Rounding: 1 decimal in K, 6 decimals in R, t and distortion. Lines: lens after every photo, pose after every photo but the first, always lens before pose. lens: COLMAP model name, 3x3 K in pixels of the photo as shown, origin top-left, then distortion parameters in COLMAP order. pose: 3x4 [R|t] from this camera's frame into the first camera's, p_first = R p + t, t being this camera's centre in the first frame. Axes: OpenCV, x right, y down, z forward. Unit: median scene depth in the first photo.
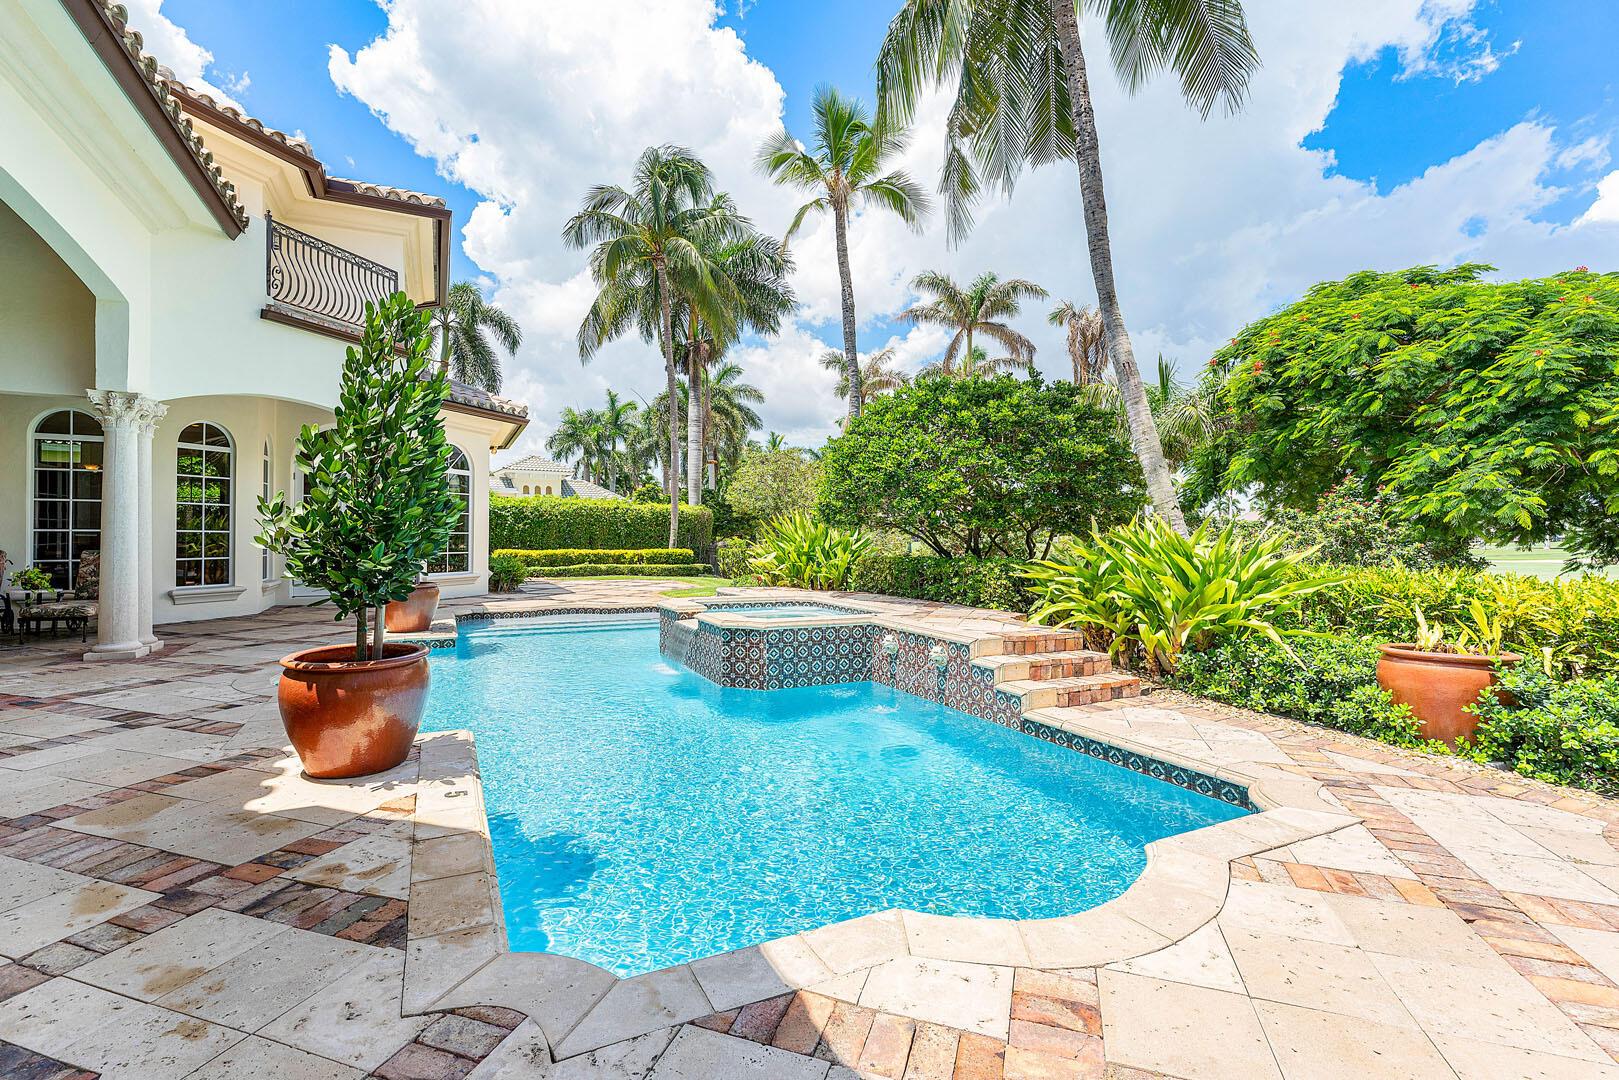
lens RADIAL K [[719.4, 0, 810.9], [0, 719.4, 534.6], [0, 0, 1]] dist [0.002882, 0.000250]
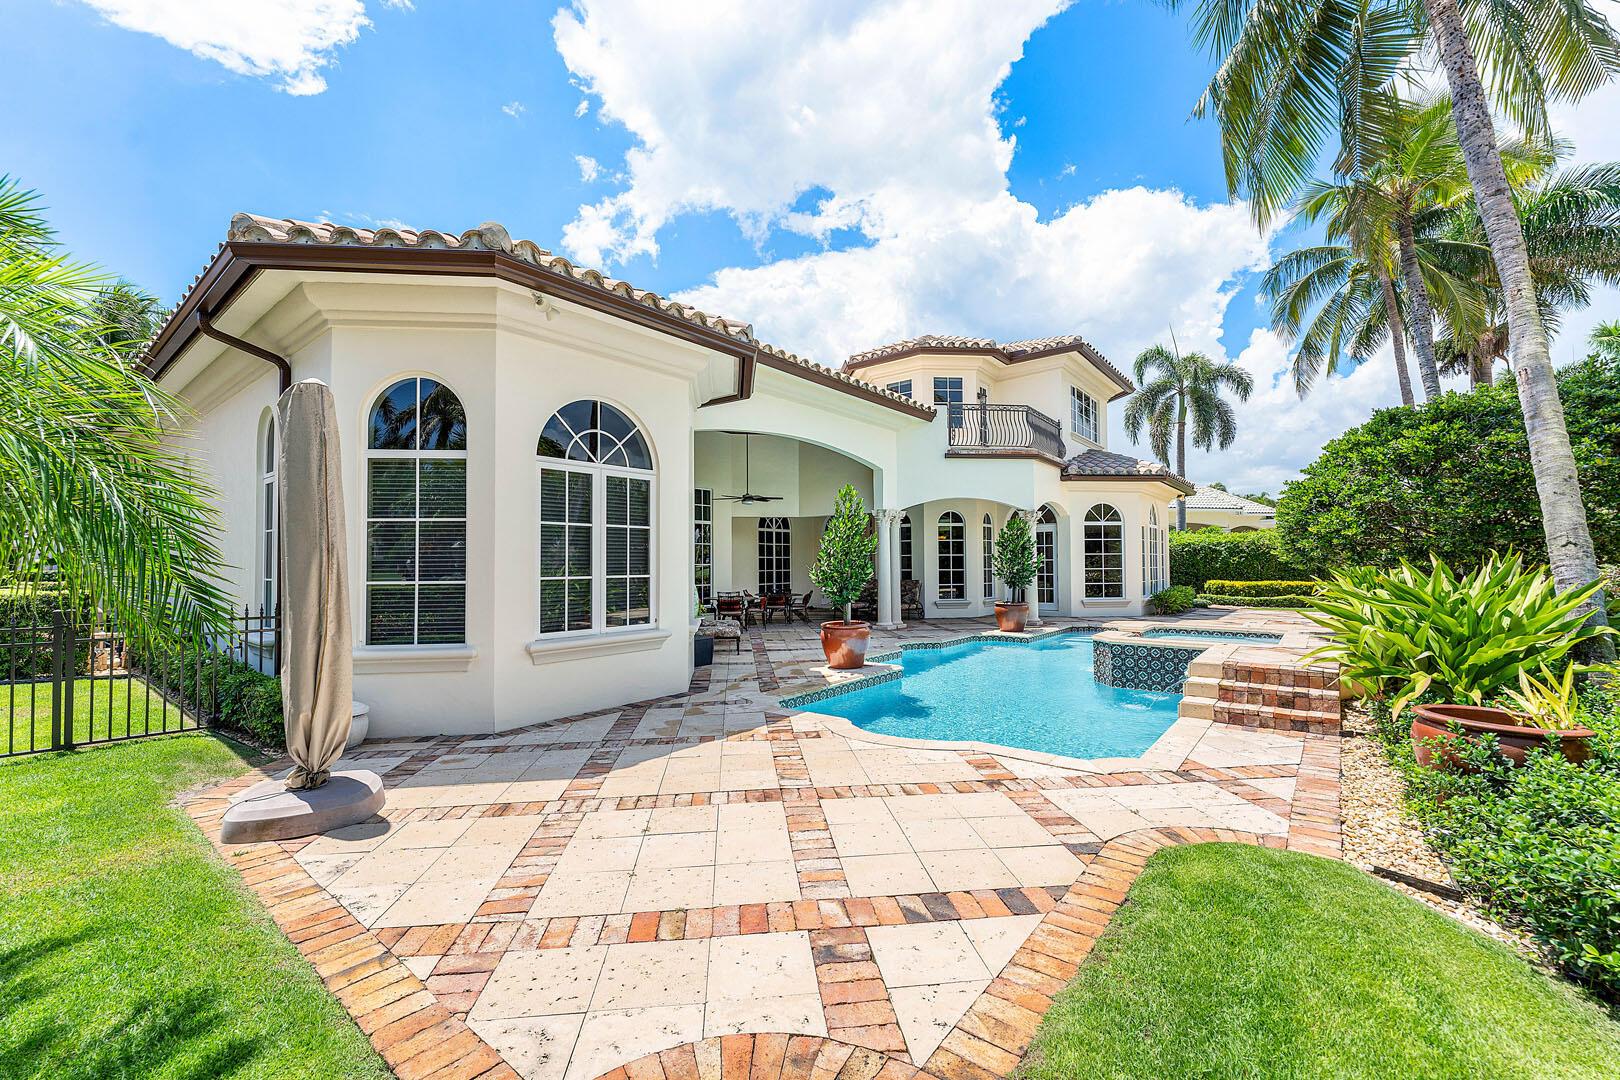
lens RADIAL K [[659.5, 0, 813.8], [0, 659.5, 551.1], [0, 0, 1]] dist [-0.000138, -0.000016]
pose [[0.424945, -0.028356, -0.904775, 0.530424], [0.011430, 0.999598, -0.025960, -0.012742], [0.905147, 0.000690, 0.425098, -0.040552]]
